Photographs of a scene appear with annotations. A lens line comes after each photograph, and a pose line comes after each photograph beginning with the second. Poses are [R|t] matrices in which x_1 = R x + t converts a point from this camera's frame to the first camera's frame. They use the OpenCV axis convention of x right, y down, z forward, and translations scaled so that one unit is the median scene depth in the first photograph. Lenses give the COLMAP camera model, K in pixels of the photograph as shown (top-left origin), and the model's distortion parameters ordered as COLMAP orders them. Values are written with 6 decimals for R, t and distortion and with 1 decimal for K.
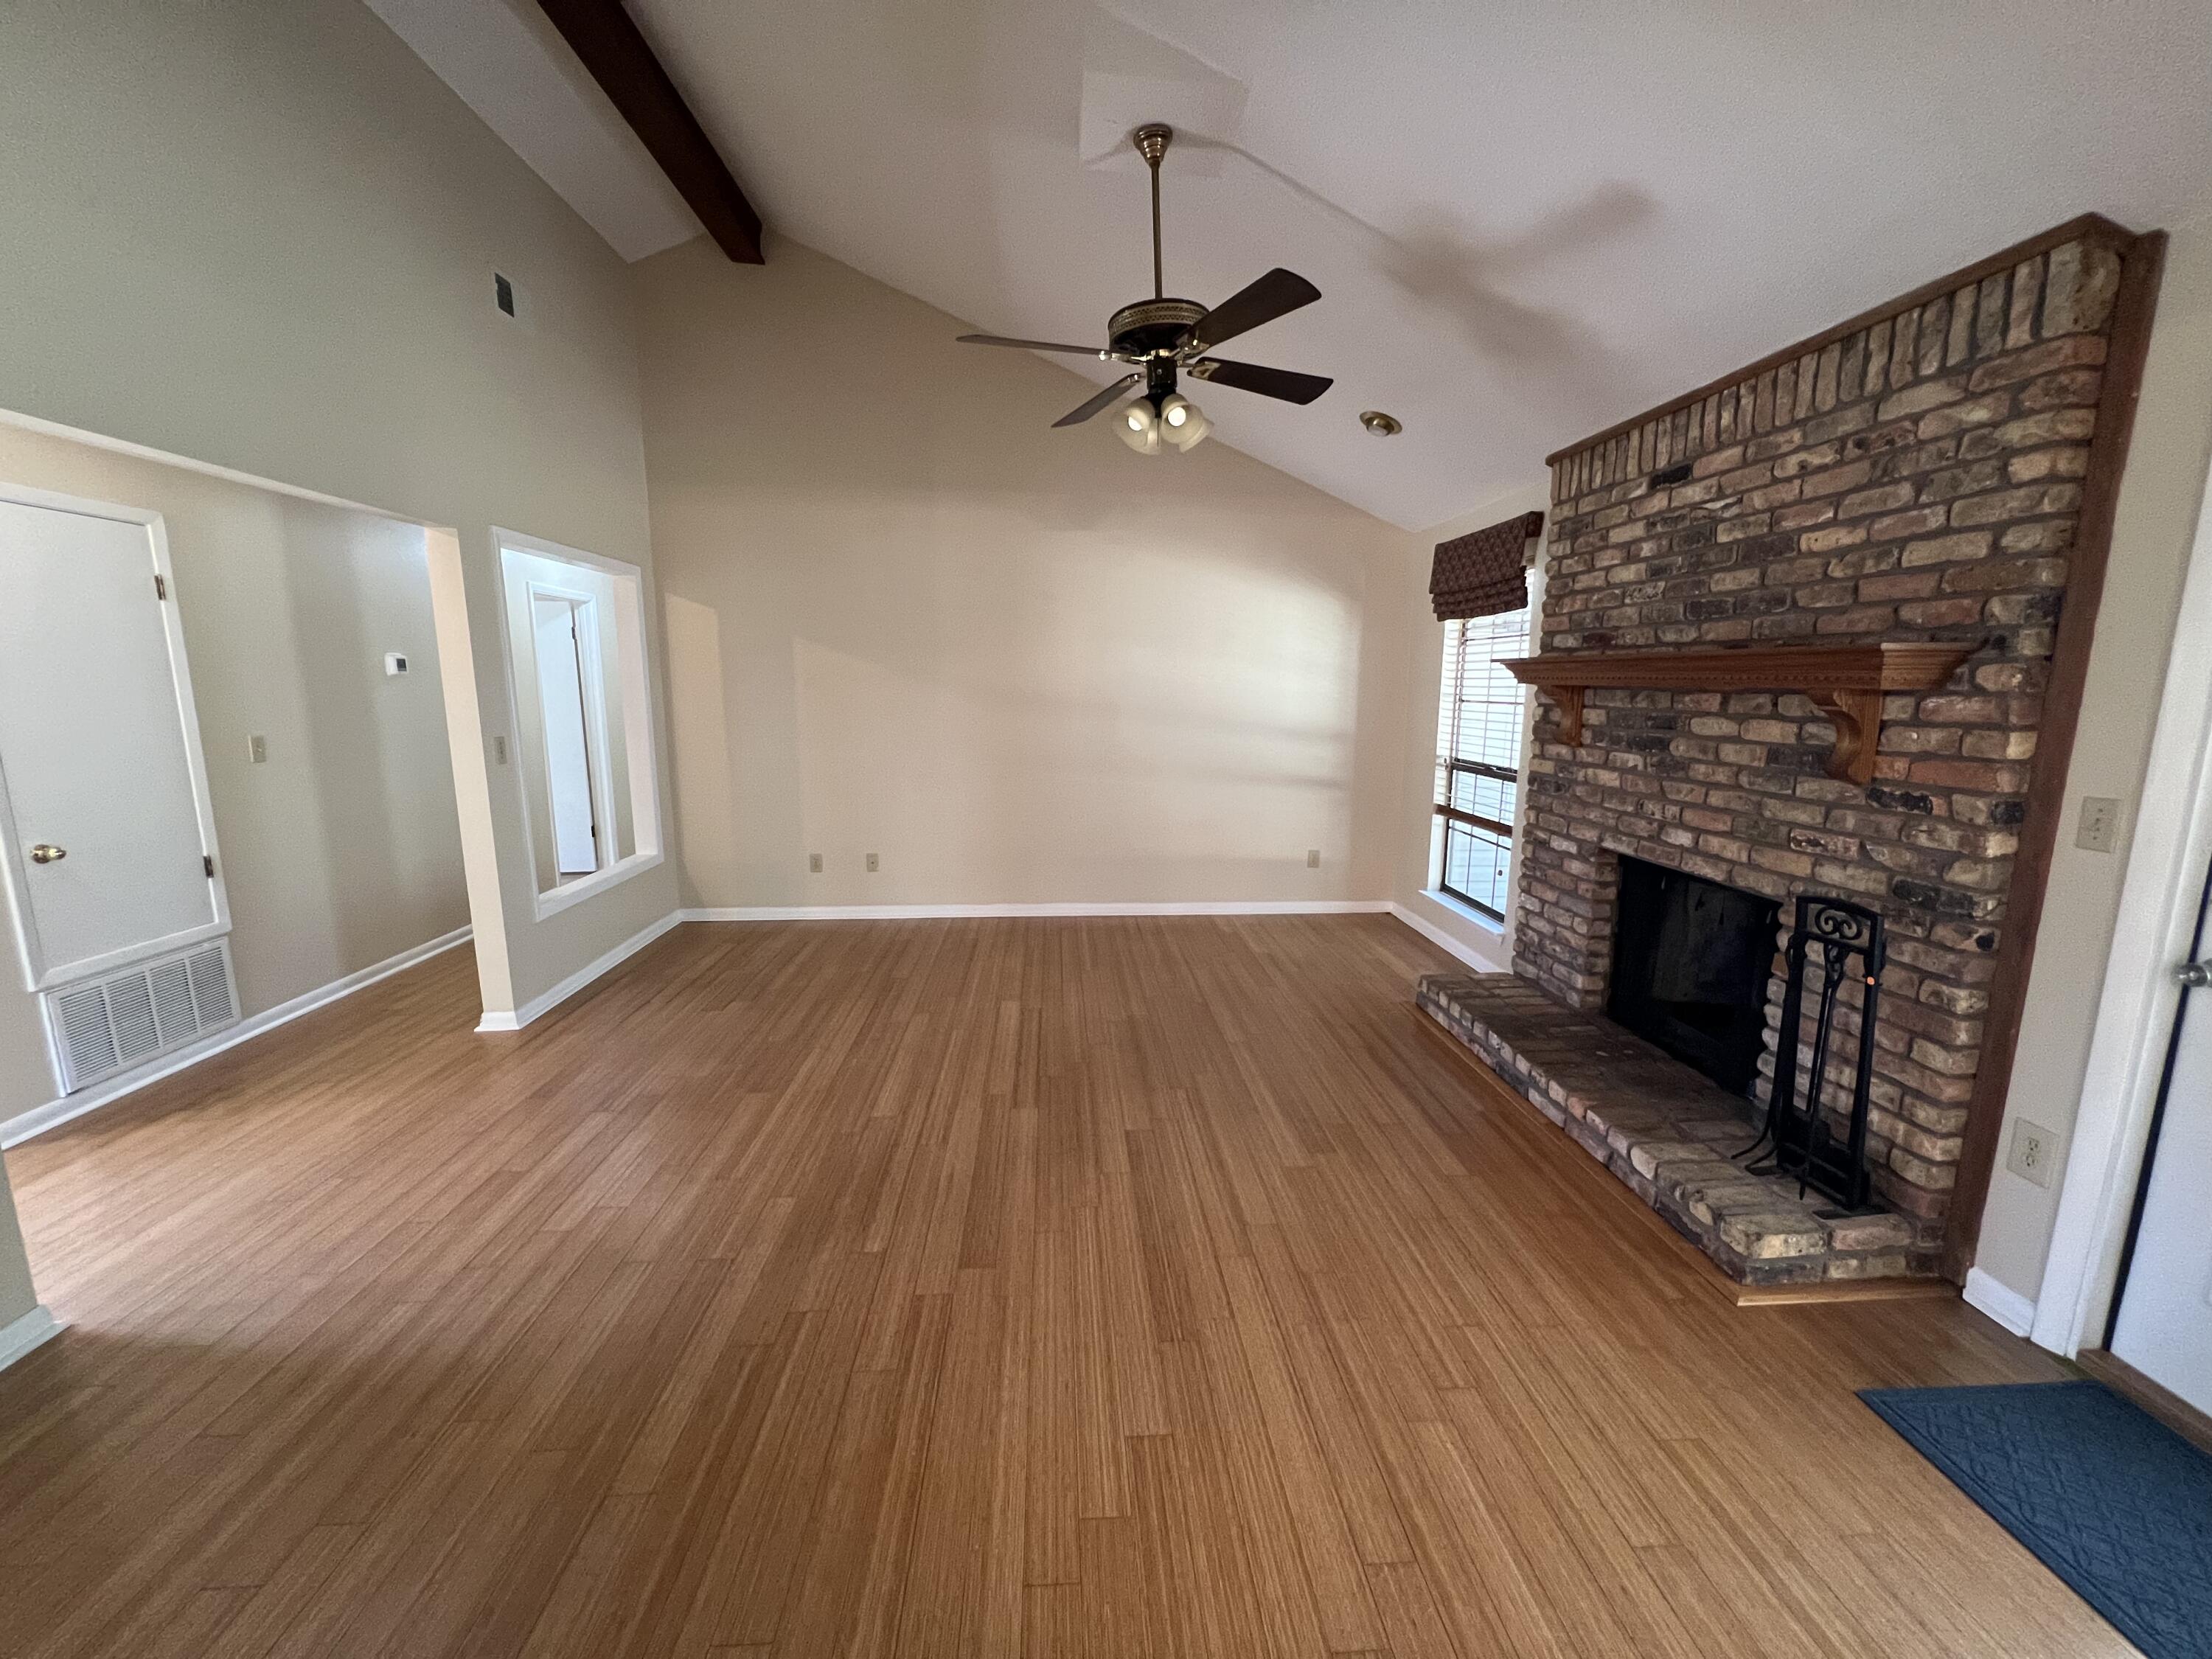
lens RADIAL K [[887.6, 0, 1106.8], [0, 887.6, 832.3], [0, 0, 1]] dist [-0.000662, 0.000876]
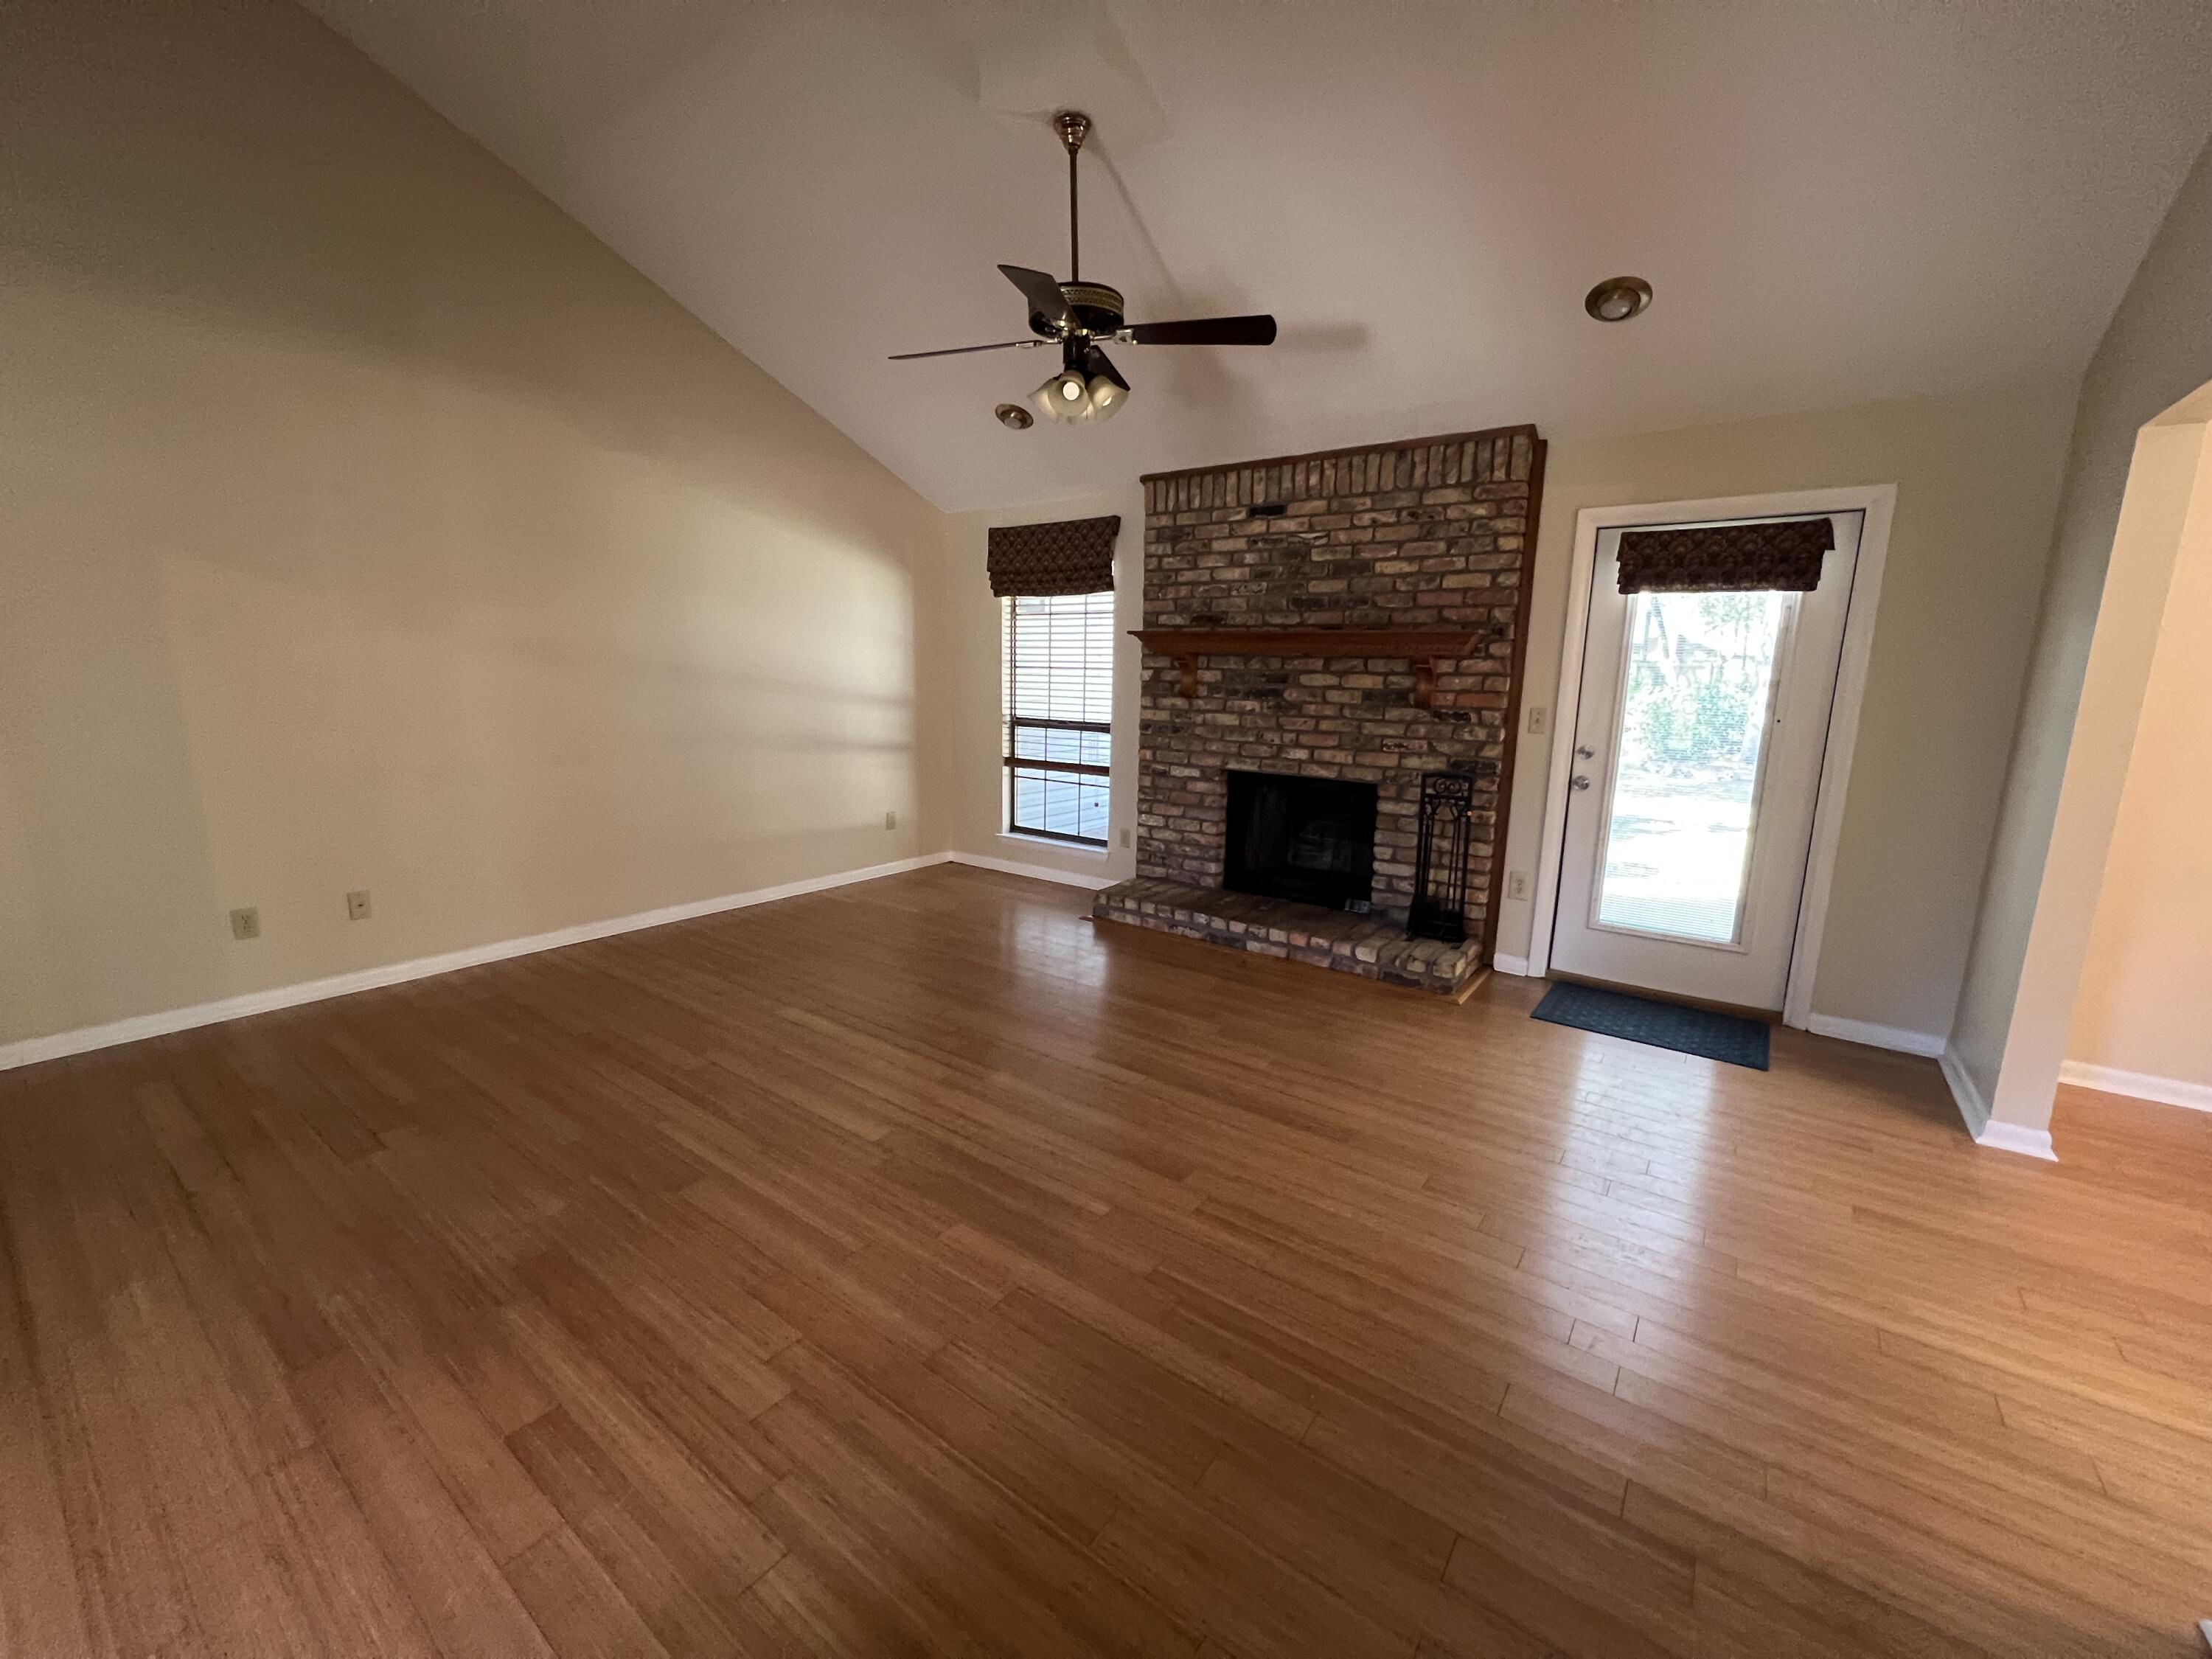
lens RADIAL K [[887.6, 0, 1106.8], [0, 887.6, 832.3], [0, 0, 1]] dist [-0.000662, 0.000876]
pose [[0.640791, -0.130762, 0.756497, -0.784671], [0.111845, 0.990775, 0.076519, -0.015079], [-0.759525, 0.035578, 0.649505, 0.286411]]
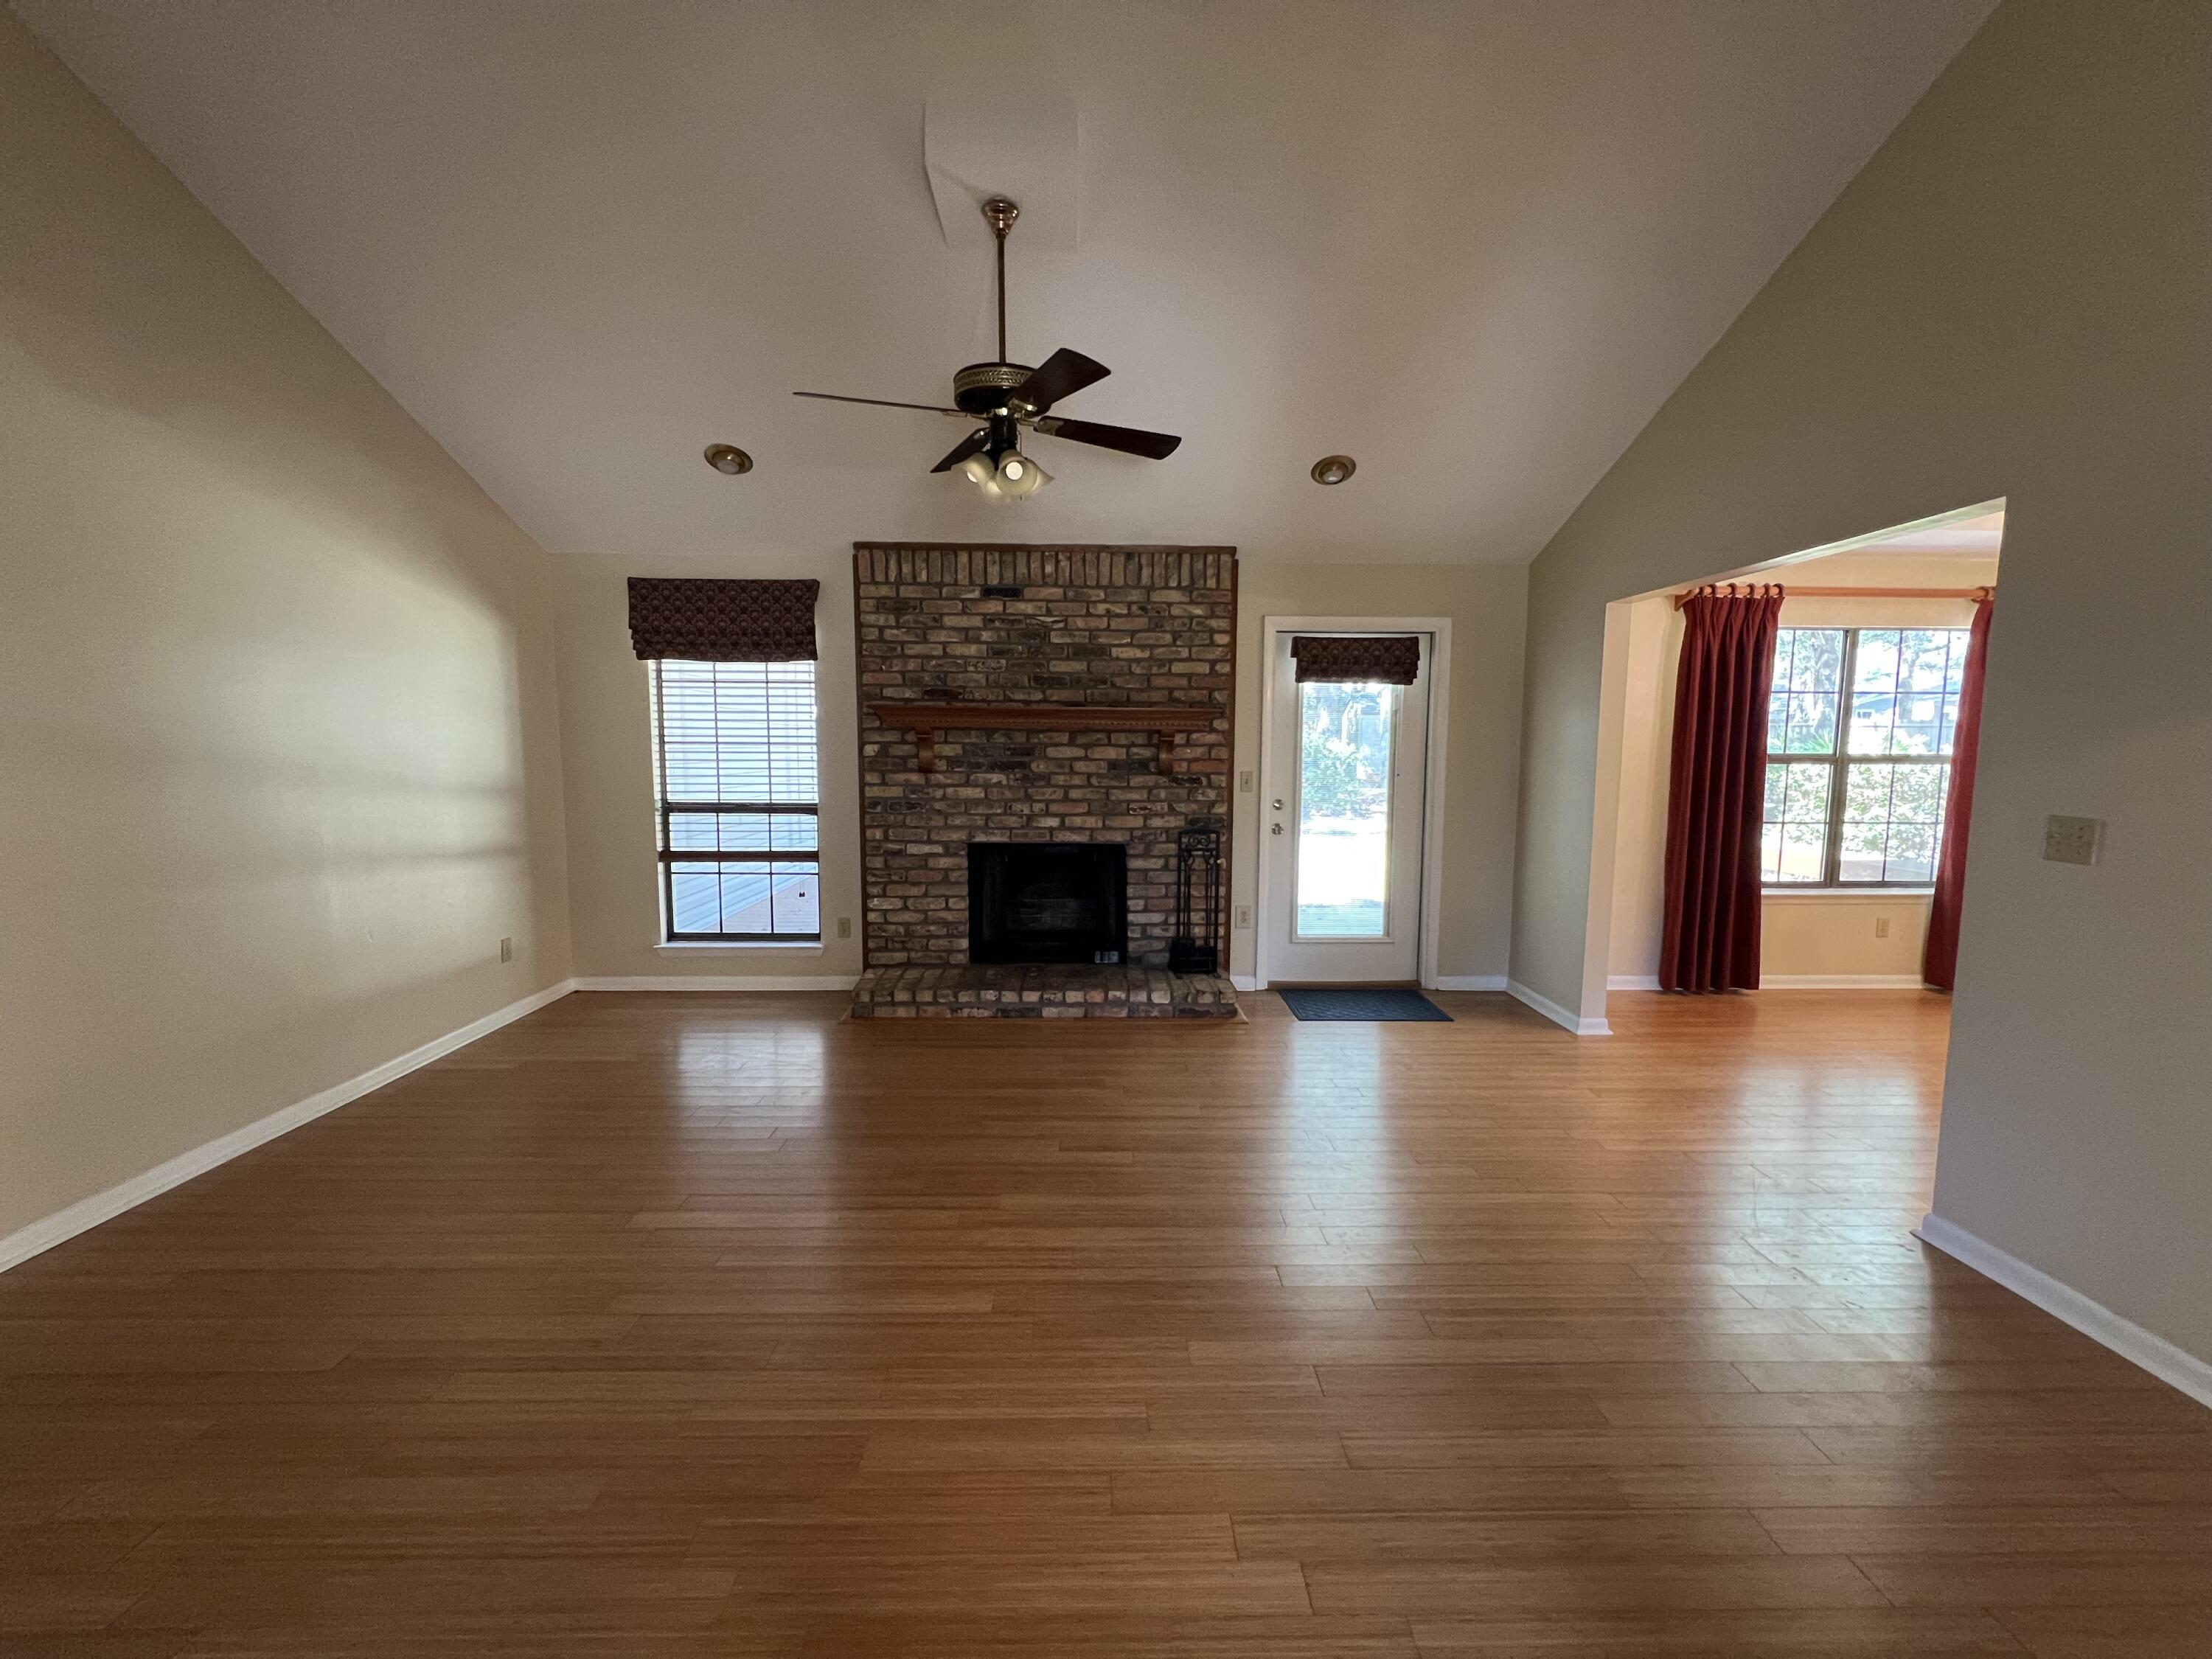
lens RADIAL K [[887.6, 0, 1106.8], [0, 887.6, 832.3], [0, 0, 1]] dist [-0.000662, 0.000876]
pose [[0.040535, -0.107307, 0.993399, -1.008173], [0.160763, 0.981964, 0.099512, -0.126978], [-0.986160, 0.155668, 0.057055, 0.869059]]
